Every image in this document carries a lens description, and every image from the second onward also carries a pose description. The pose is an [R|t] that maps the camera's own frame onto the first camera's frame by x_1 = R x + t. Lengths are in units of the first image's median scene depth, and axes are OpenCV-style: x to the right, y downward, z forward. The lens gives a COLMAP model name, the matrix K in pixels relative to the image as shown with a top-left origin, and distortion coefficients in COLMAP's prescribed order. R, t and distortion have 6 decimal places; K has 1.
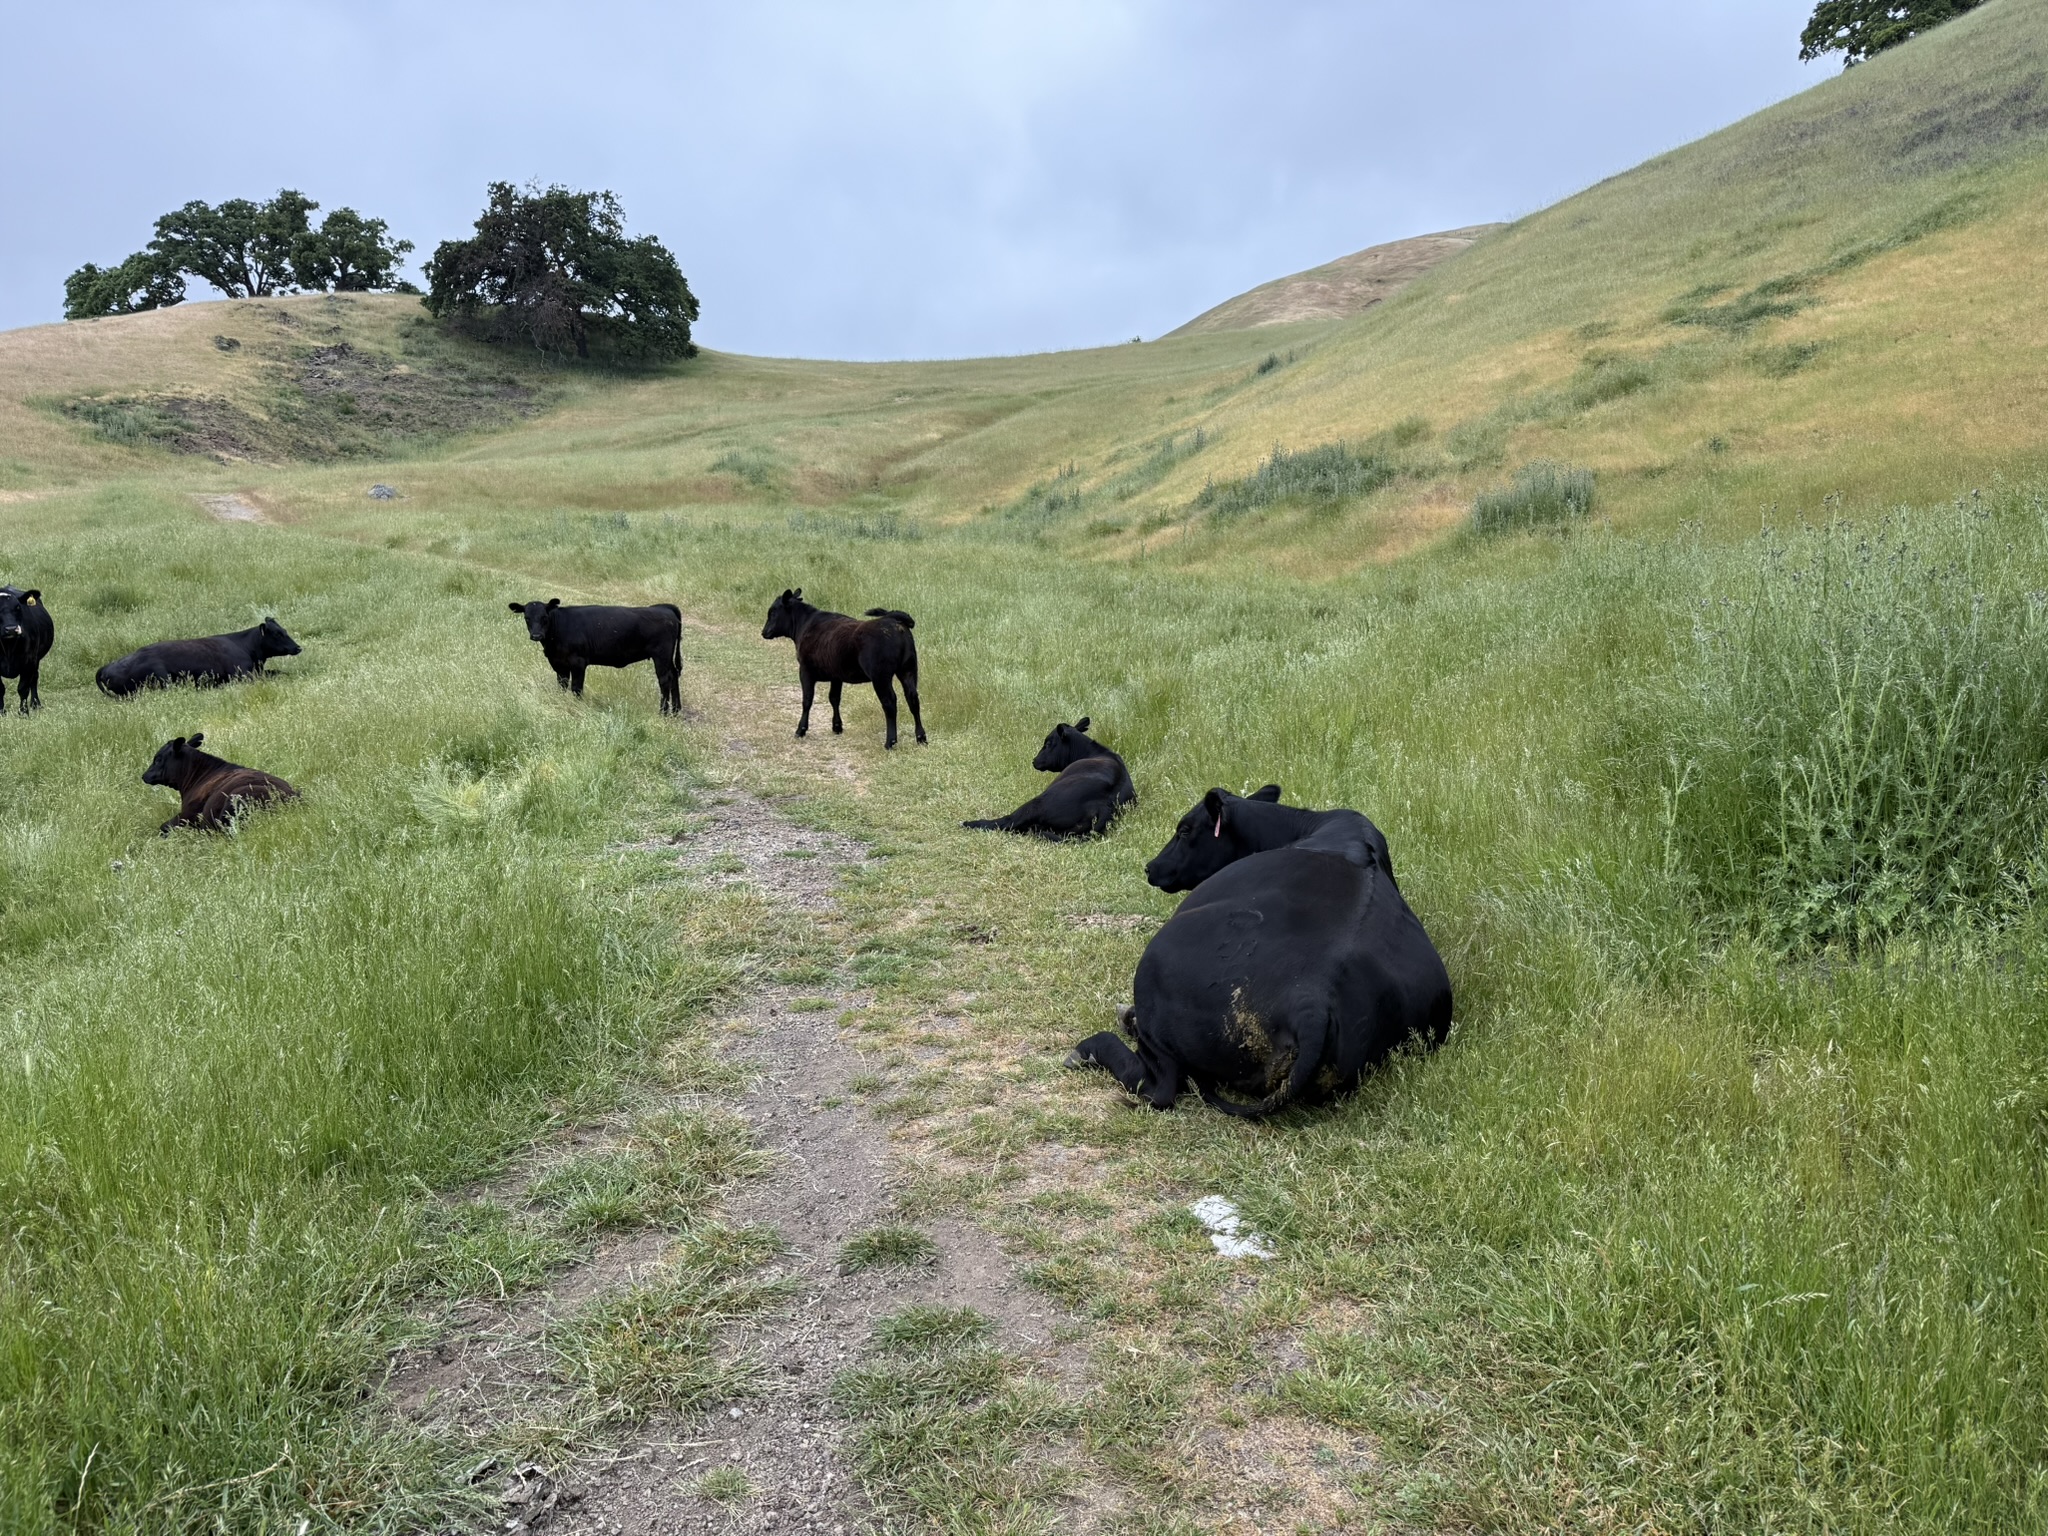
lens RADIAL K [[1445.5, 0, 1022.9], [0, 1445.5, 760.2], [0, 0, 1]] dist [0.098400, -0.054243]
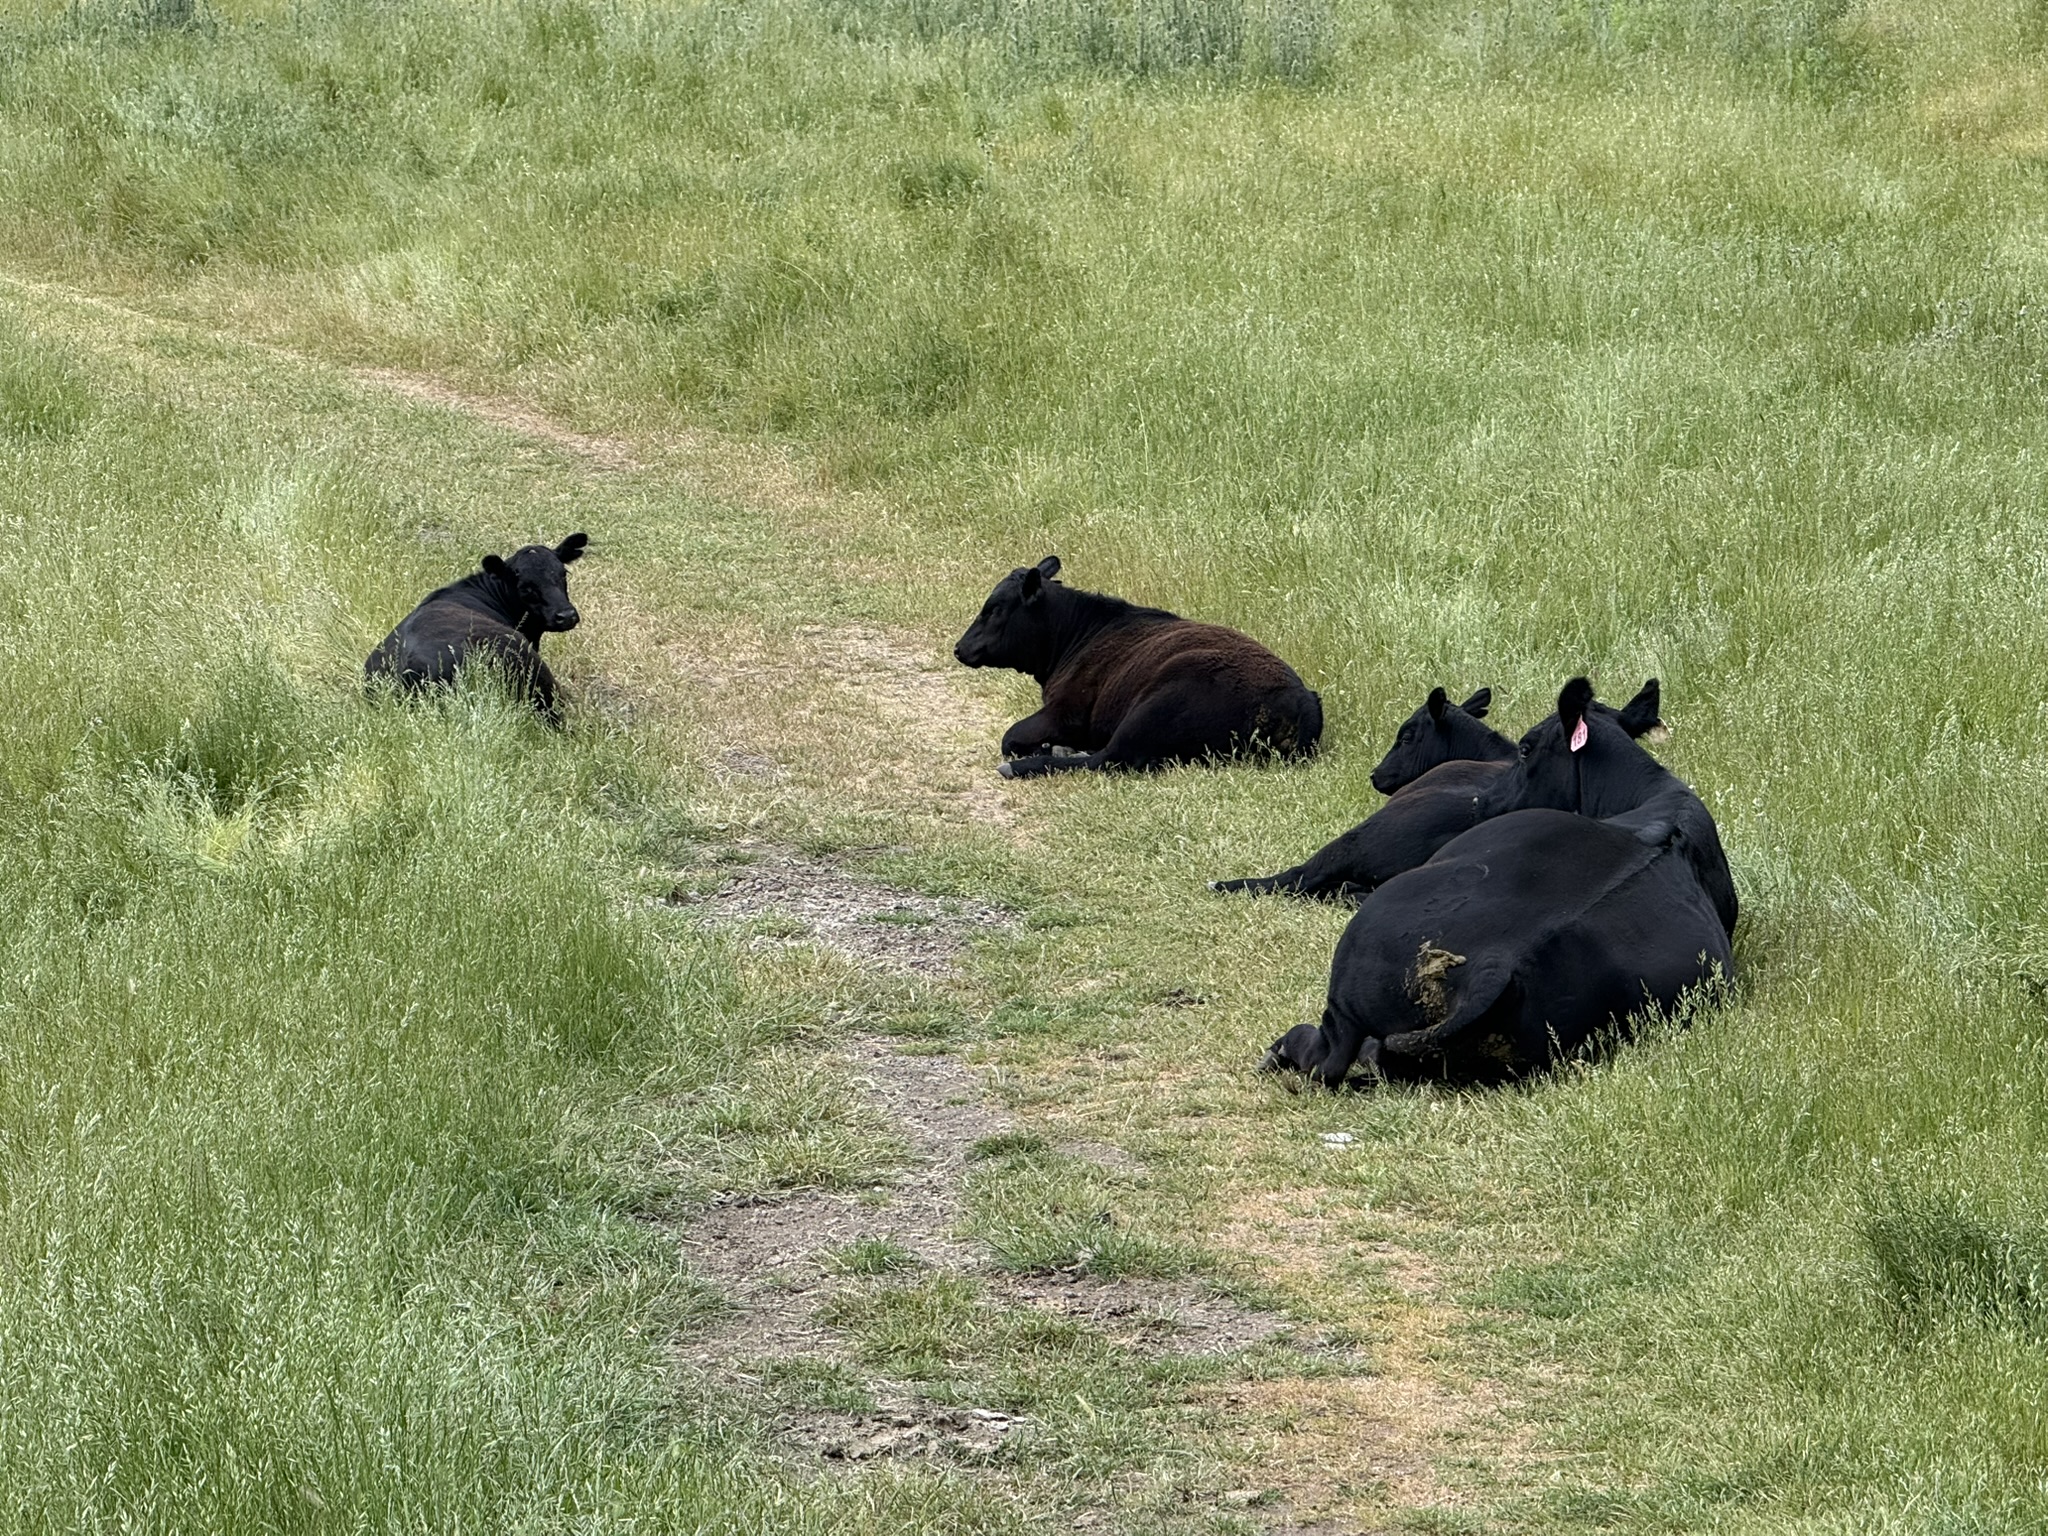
lens RADIAL K [[7963.8, 0, 1041.4], [0, 7963.8, 778.9], [0, 0, 1]] dist [0.340398, 0.000000]
pose [[0.992291, 0.006026, -0.123780, 0.202064], [-0.010632, 0.999274, -0.036583, 0.090930], [0.123469, 0.037617, 0.991635, -1.480661]]
